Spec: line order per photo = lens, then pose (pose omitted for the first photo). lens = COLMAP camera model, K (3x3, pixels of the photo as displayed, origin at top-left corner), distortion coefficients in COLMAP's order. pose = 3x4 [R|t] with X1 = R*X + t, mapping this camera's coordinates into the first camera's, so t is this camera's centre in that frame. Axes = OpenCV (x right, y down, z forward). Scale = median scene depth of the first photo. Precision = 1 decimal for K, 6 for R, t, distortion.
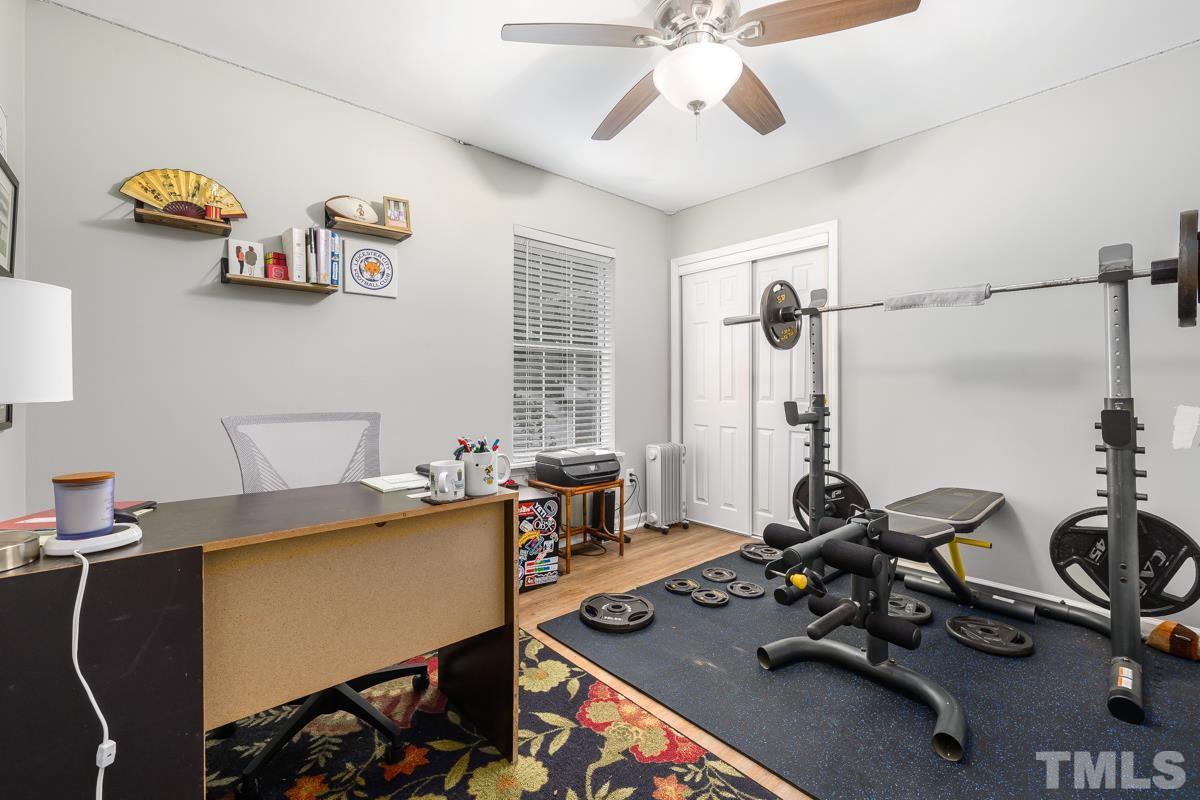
lens RADIAL K [[507.5, 0, 601.8], [0, 507.5, 391.5], [0, 0, 1]] dist [-0.001155, 0.000854]
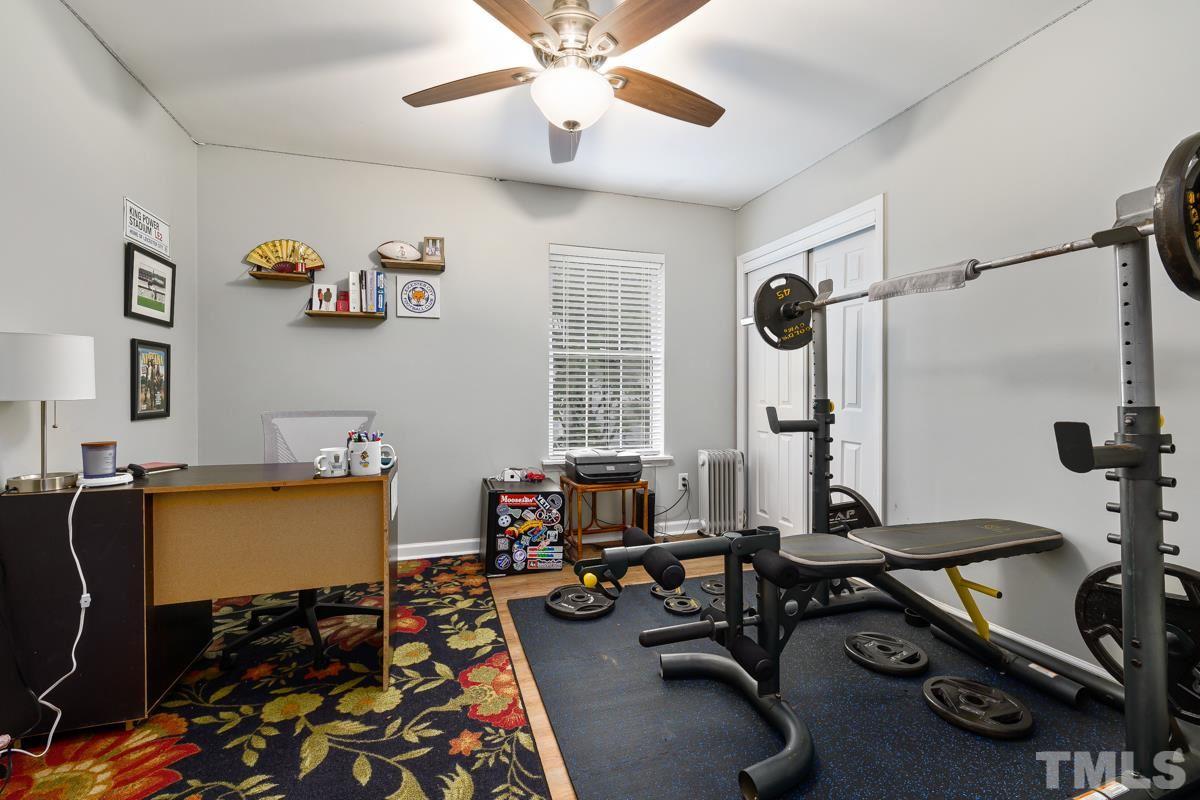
lens RADIAL K [[507.5, 0, 598.7], [0, 507.5, 397.5], [0, 0, 1]] dist [-0.001155, 0.000854]
pose [[0.915556, 0.004576, -0.402164, 0.515745], [-0.002920, 0.999985, 0.004730, -0.000673], [0.402179, -0.003156, 0.915556, 0.041522]]
